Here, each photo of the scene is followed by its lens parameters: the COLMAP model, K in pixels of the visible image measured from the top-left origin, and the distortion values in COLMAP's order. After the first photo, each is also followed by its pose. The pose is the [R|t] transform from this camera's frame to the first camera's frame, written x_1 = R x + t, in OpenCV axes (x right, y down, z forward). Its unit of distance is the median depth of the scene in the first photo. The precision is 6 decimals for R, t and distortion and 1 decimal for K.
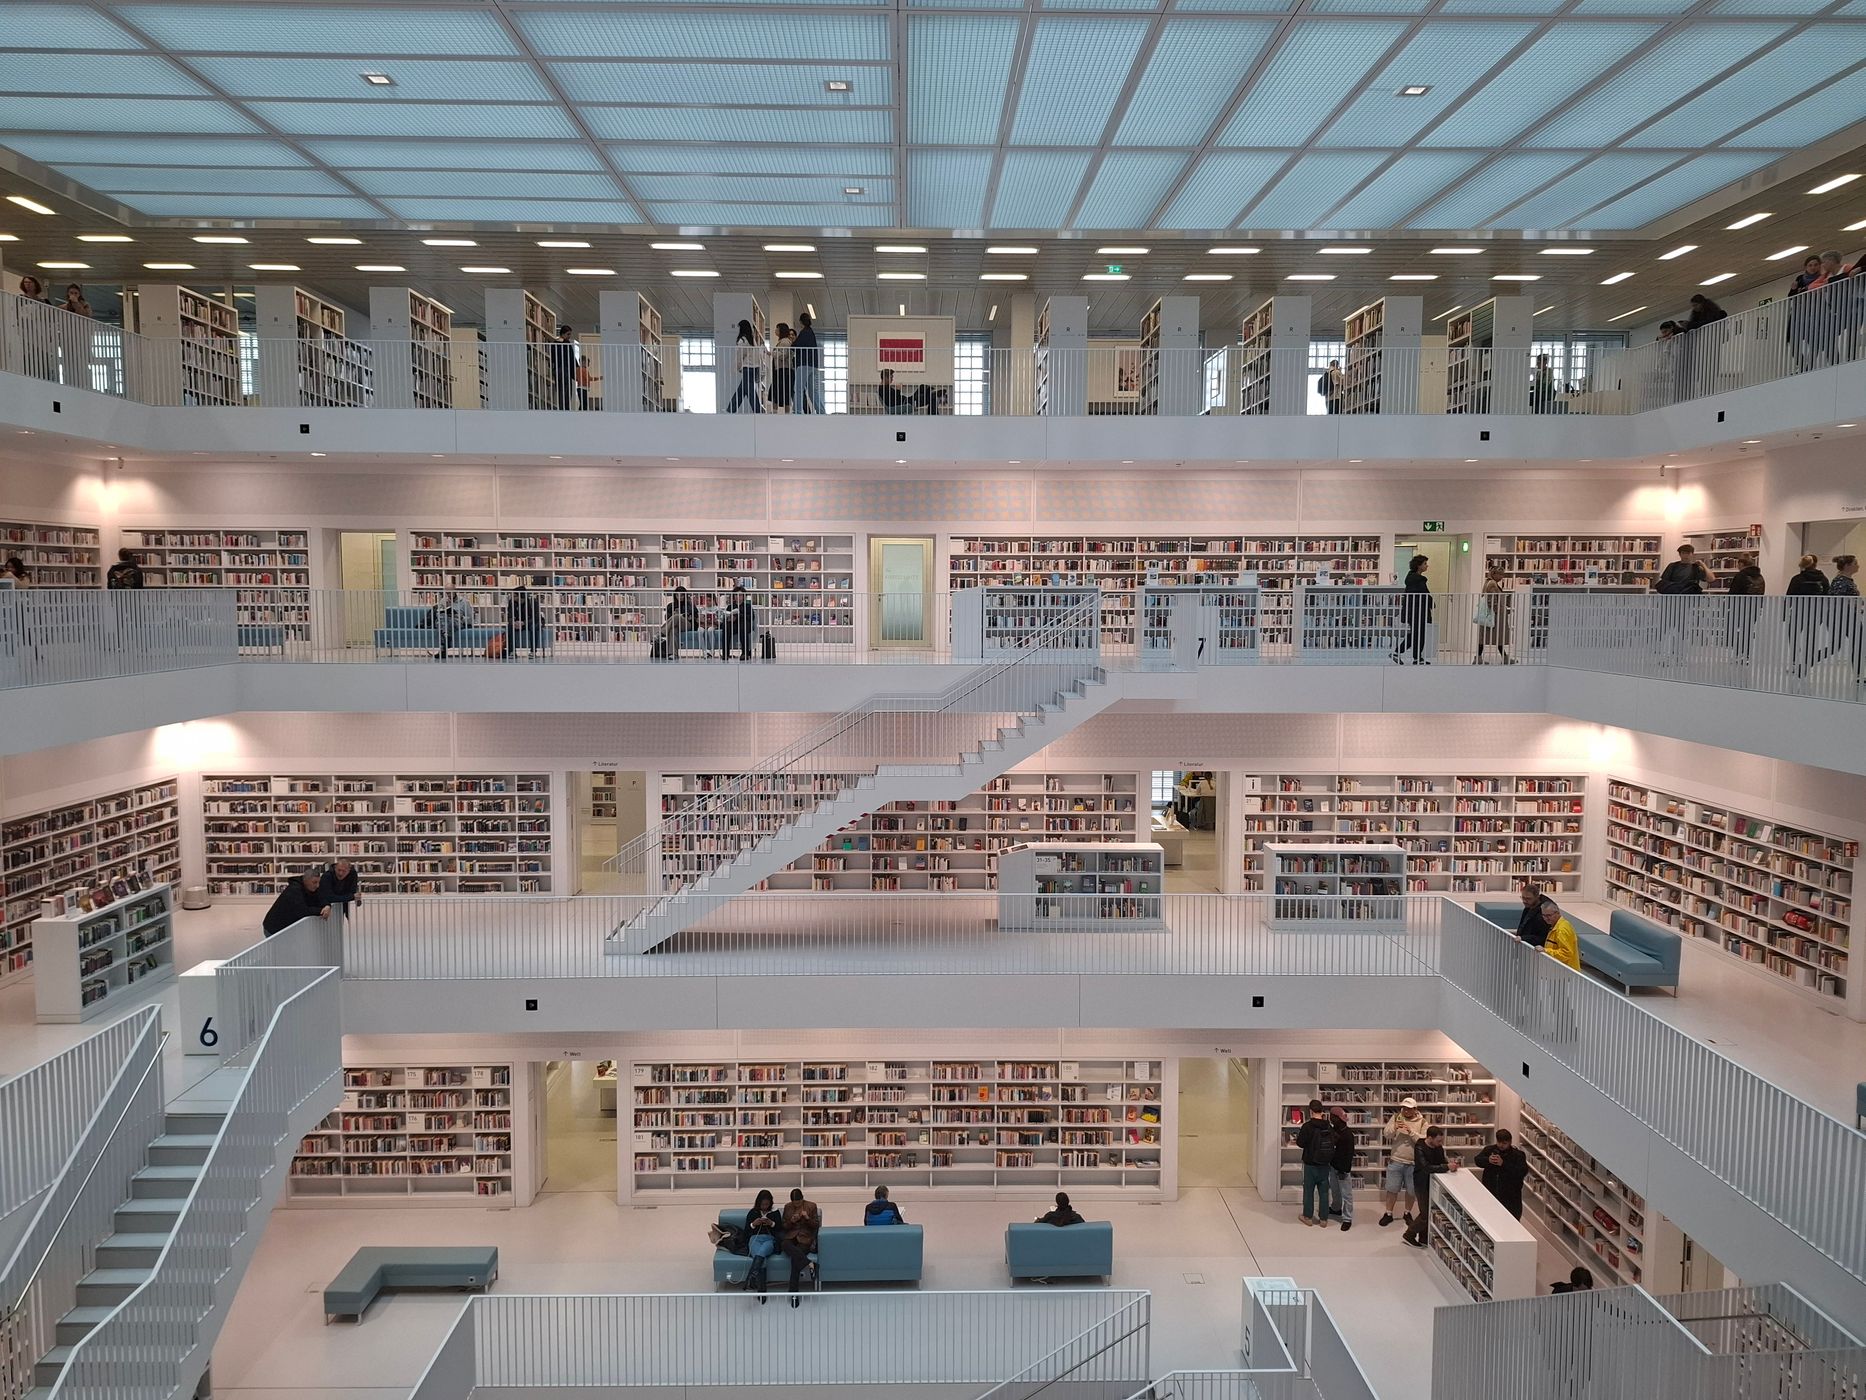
lens RADIAL K [[1284.8, 0, 929.5], [0, 1284.8, 698.1], [0, 0, 1]] dist [0.075531, -0.080408]
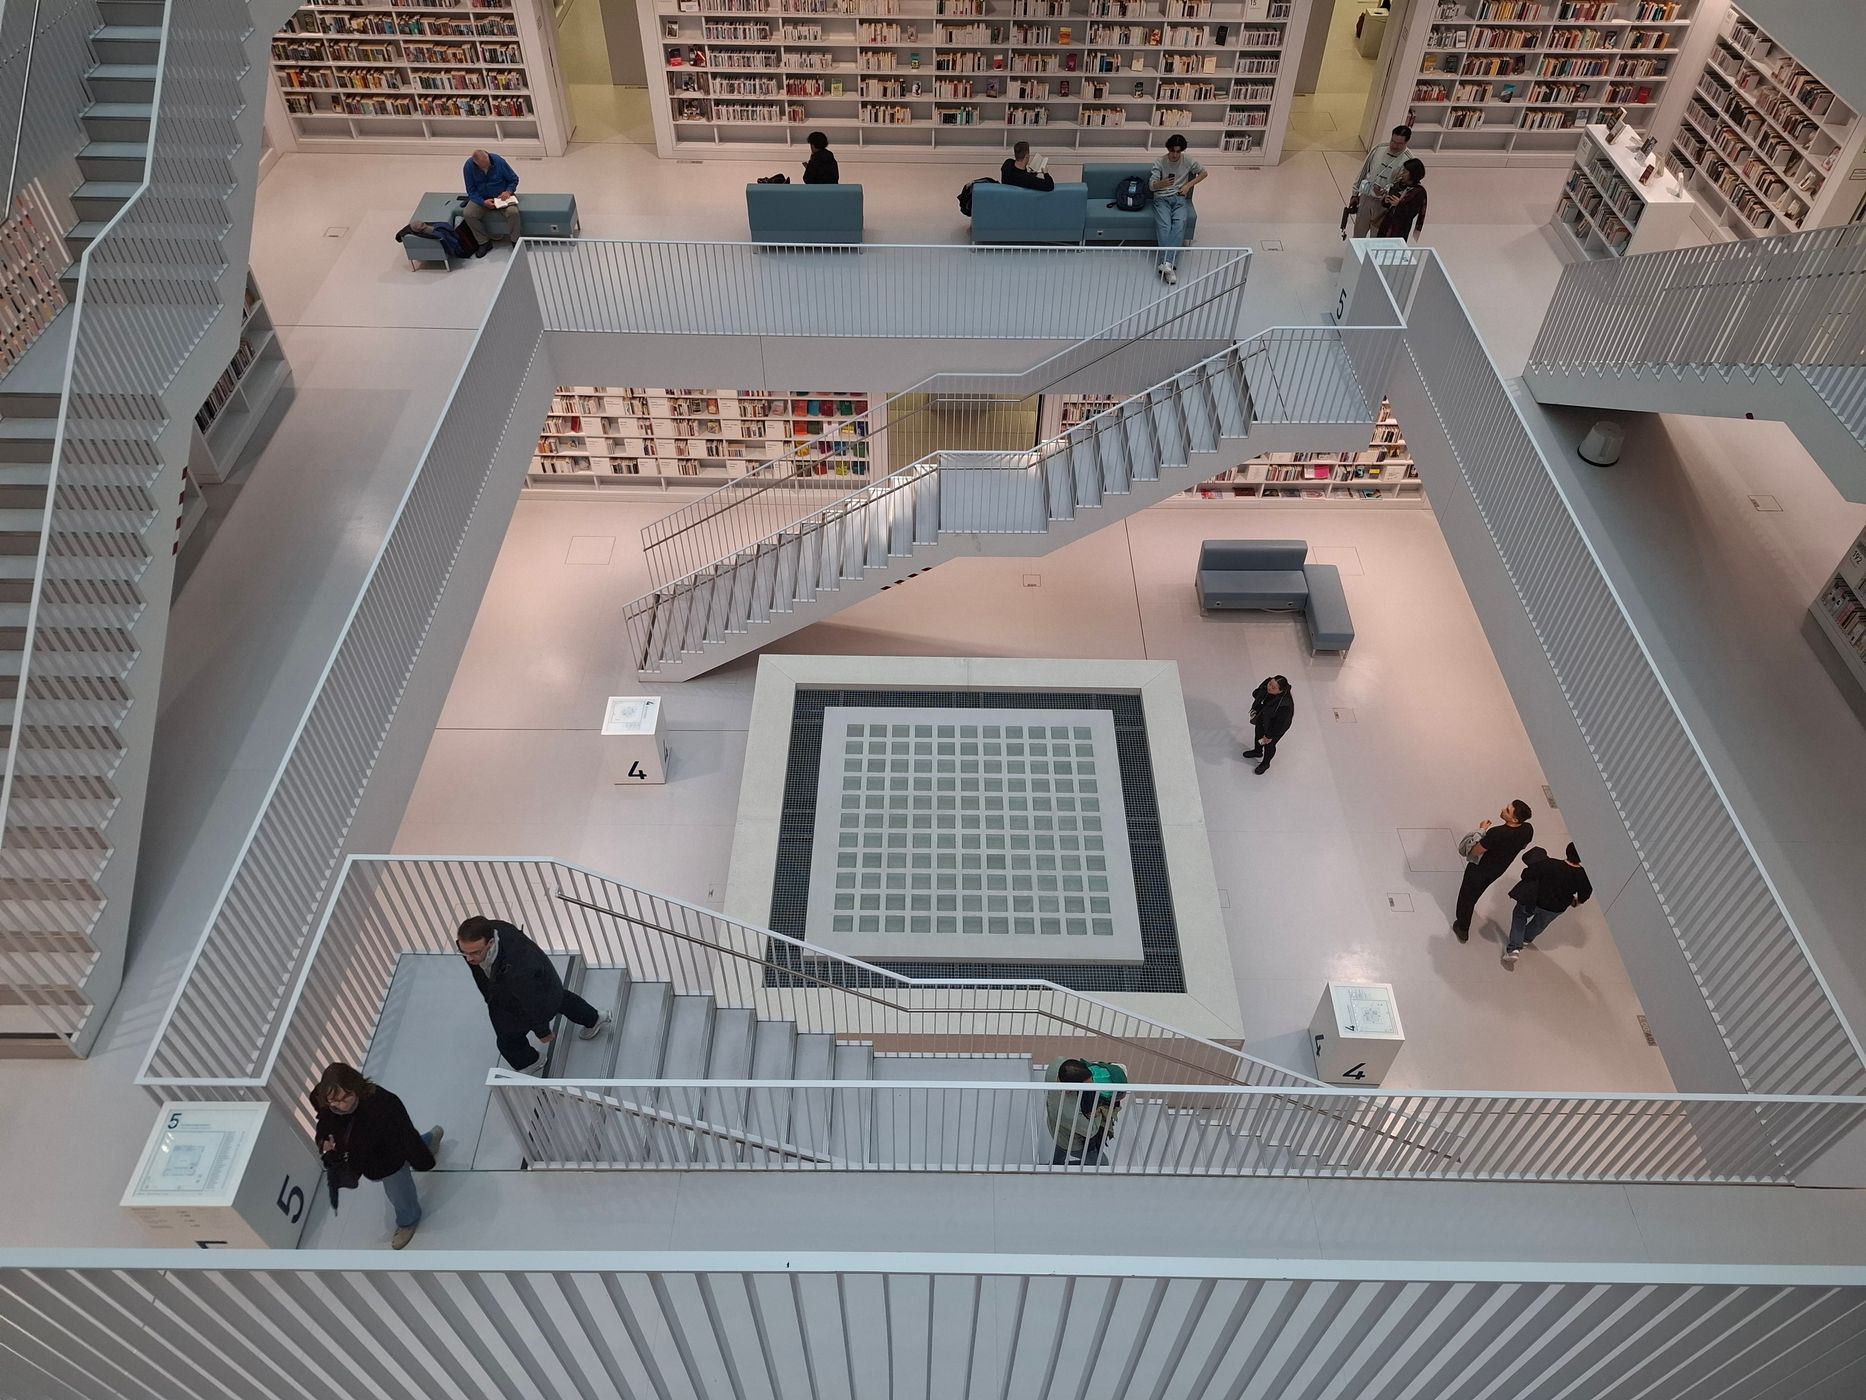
lens RADIAL K [[1284.8, 0, 929.4], [0, 1284.8, 711.6], [0, 0, 1]] dist [0.075531, -0.080408]
pose [[0.999596, 0.023860, -0.015459, -0.027835], [-0.007346, 0.742056, 0.670297, 0.065344], [0.027465, -0.669913, 0.741932, 0.072403]]
